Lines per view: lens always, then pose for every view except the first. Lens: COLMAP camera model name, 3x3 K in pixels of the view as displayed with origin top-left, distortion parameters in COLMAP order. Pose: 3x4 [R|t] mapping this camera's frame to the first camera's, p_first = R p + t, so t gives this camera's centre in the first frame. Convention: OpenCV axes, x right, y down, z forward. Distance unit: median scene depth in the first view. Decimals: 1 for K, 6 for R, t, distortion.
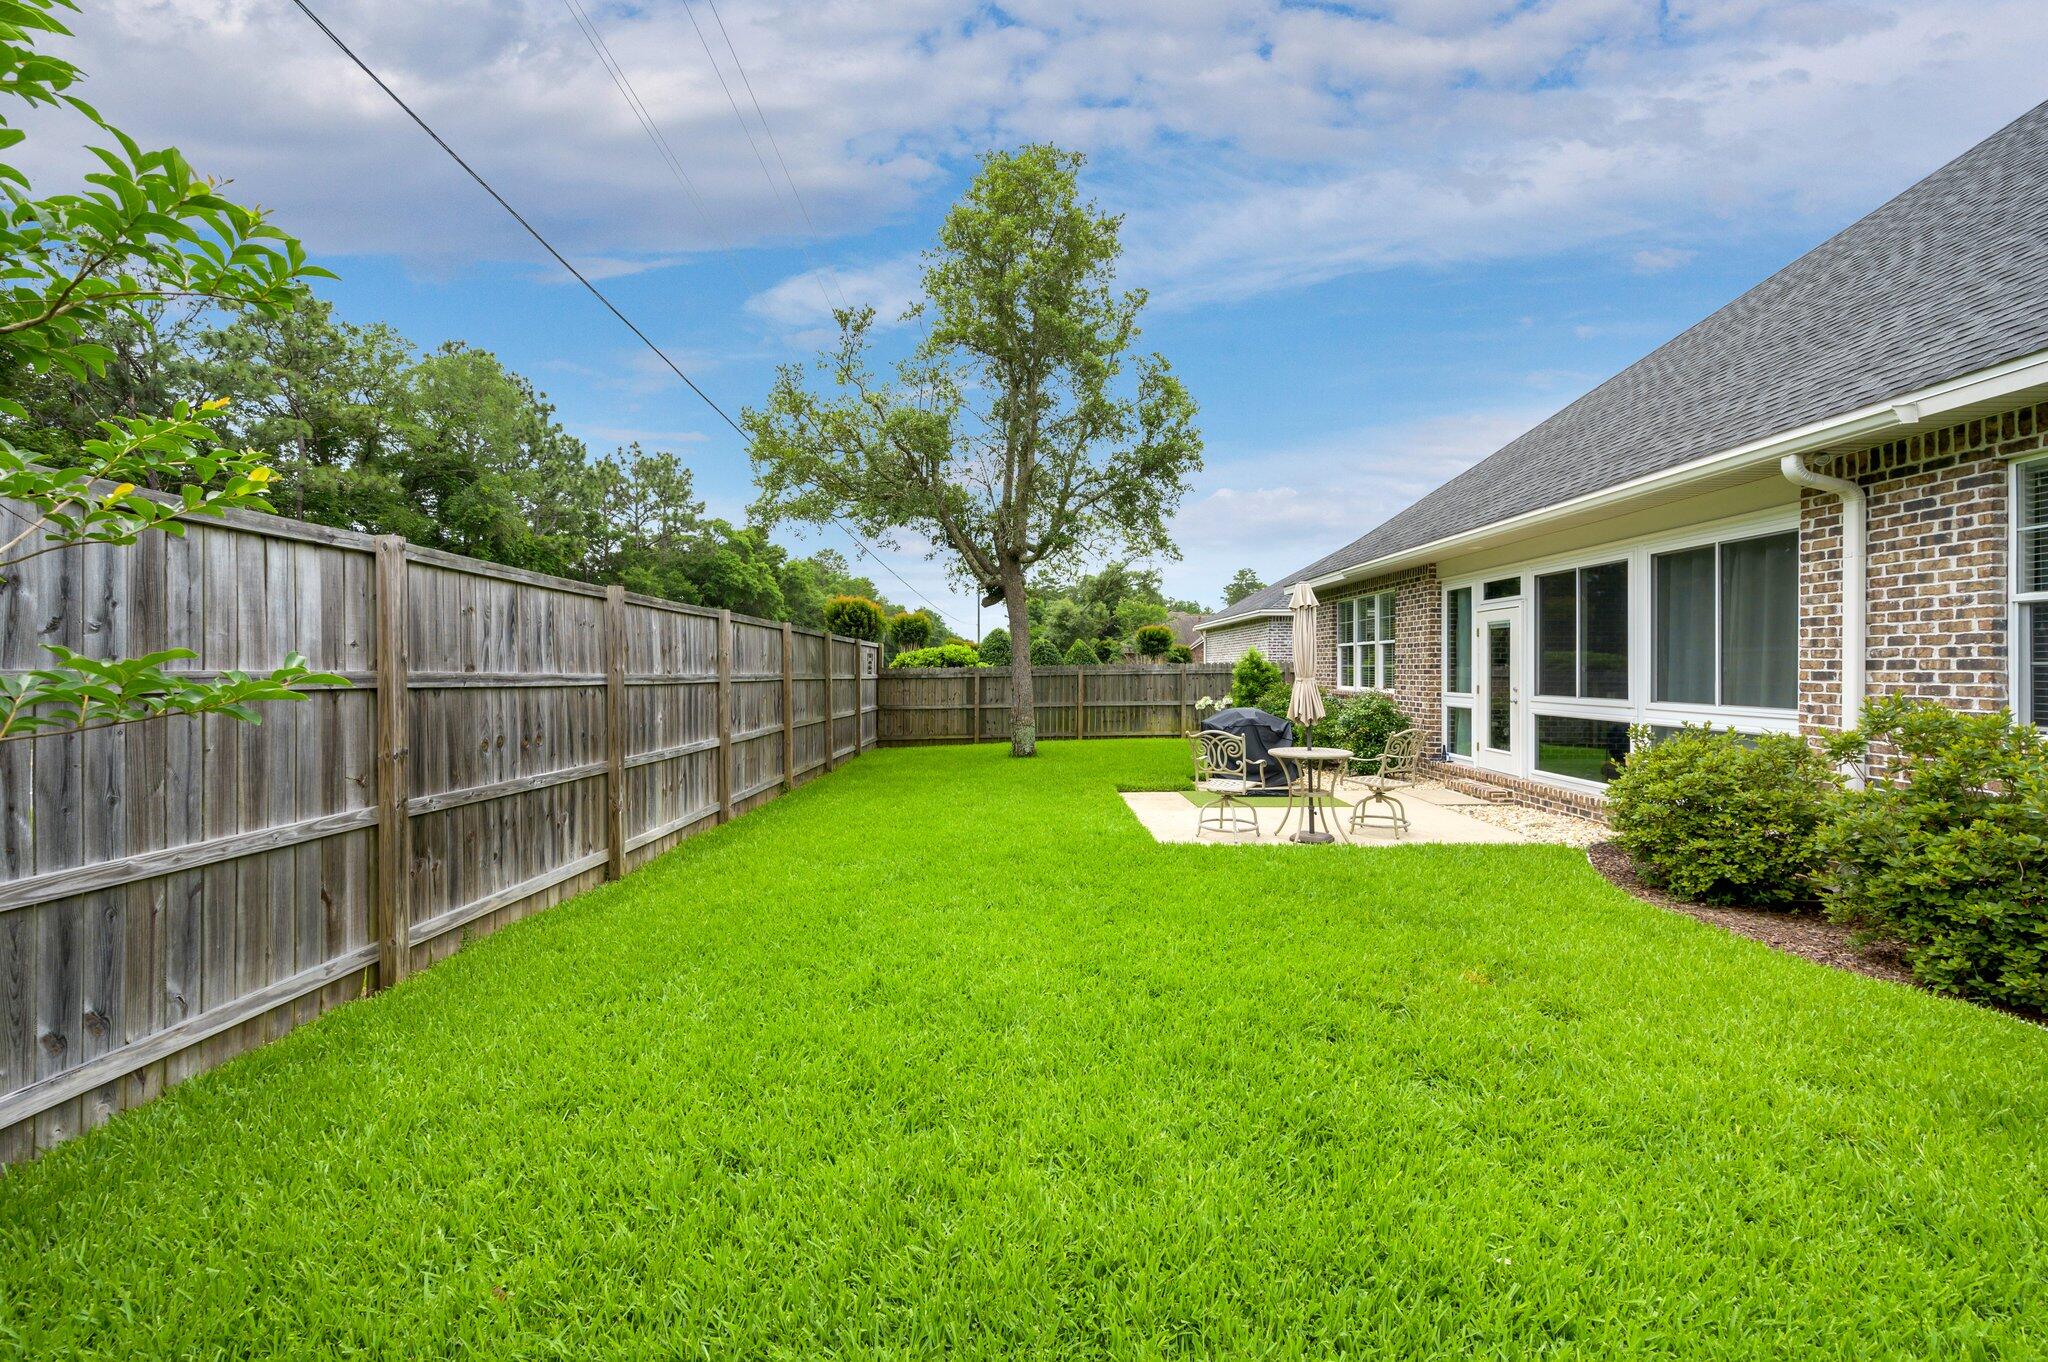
lens RADIAL K [[837.8, 0, 977.8], [0, 837.8, 659.5], [0, 0, 1]] dist [-0.004443, 0.000628]
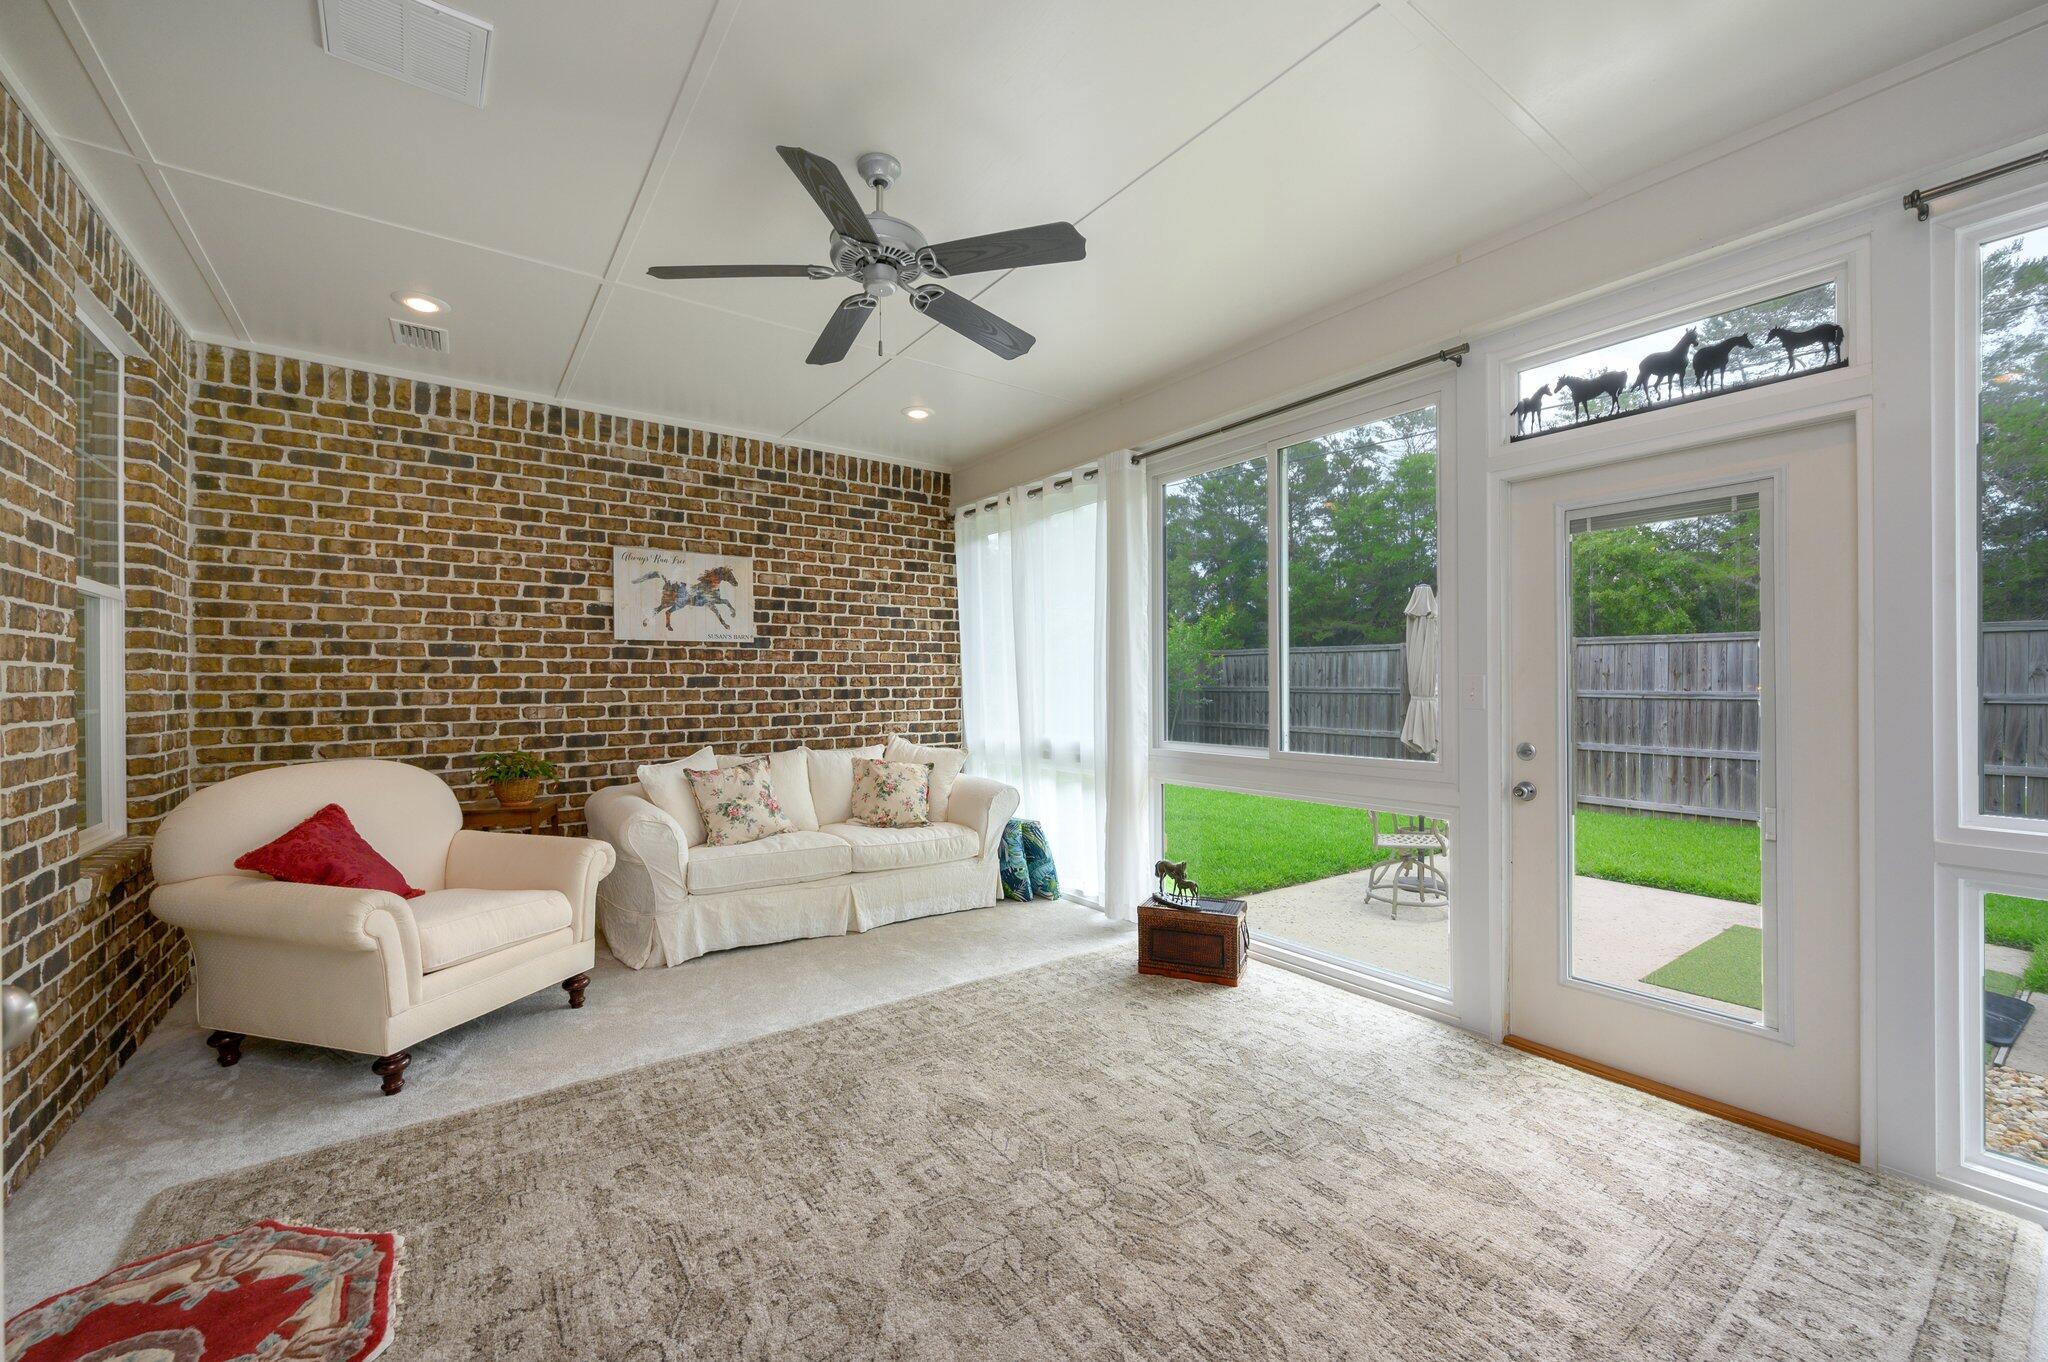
lens RADIAL K [[837.8, 0, 1018.1], [0, 837.8, 681.7], [0, 0, 1]] dist [-0.004443, 0.000628]
pose [[-0.799404, 0.003516, -0.600783, 1.806268], [0.011692, 0.999885, -0.009705, 0.004538], [0.600680, -0.014782, -0.799353, 2.092906]]
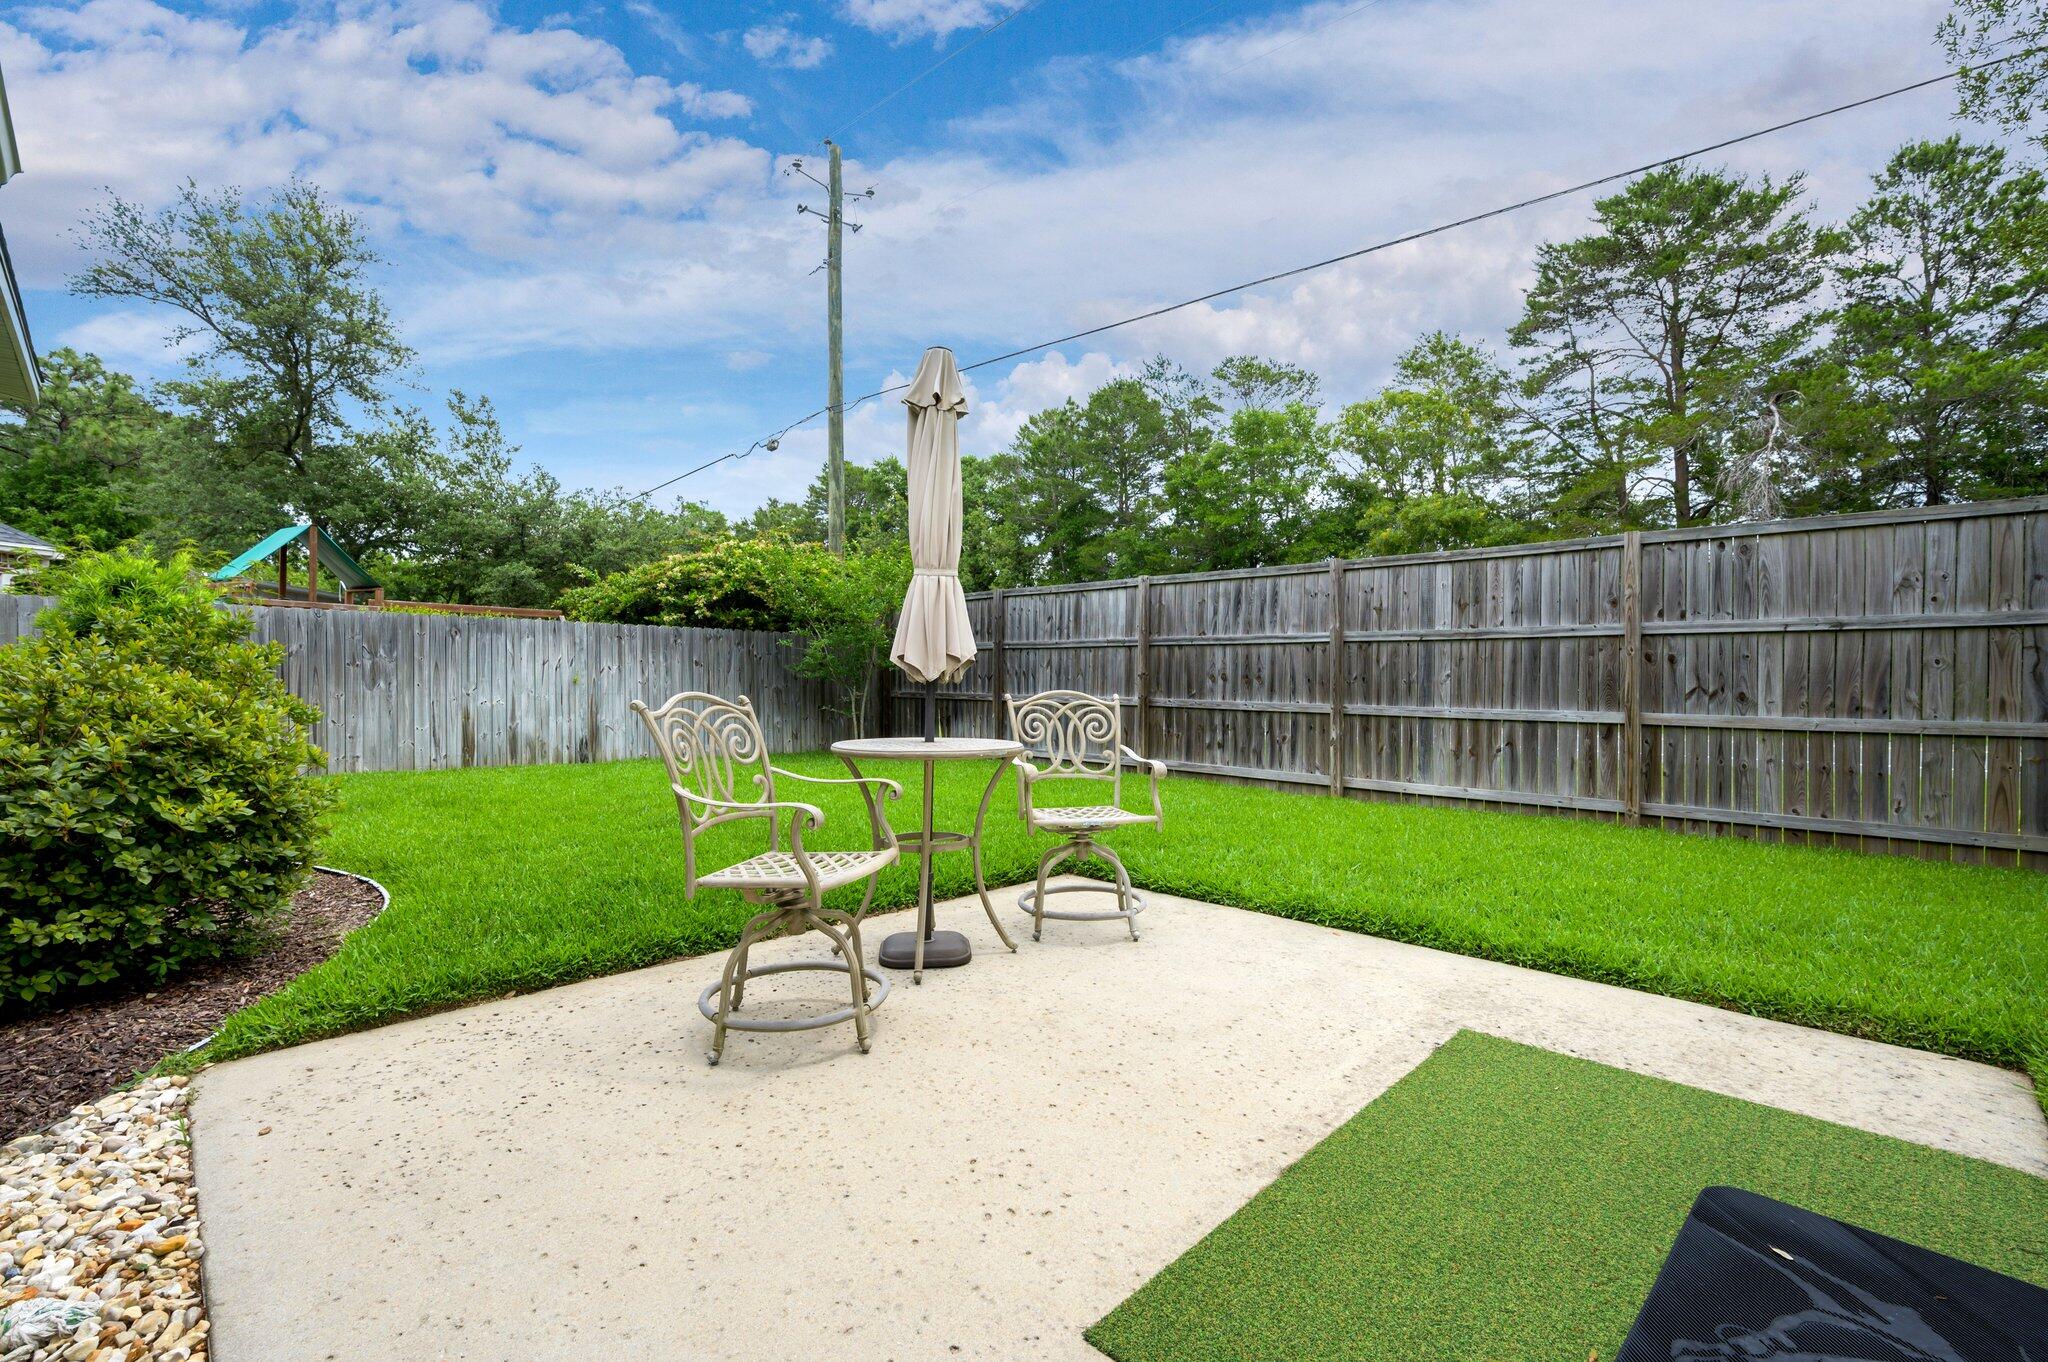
lens RADIAL K [[921.2, 0, 1025.6], [0, 921.2, 677.3], [0, 0, 1]] dist [-0.006056, -0.000854]
pose [[-0.682219, 0.005506, -0.731127, 1.049481], [0.010911, 0.999937, -0.002650, 0.100299], [0.731066, -0.009785, -0.682236, 1.975745]]
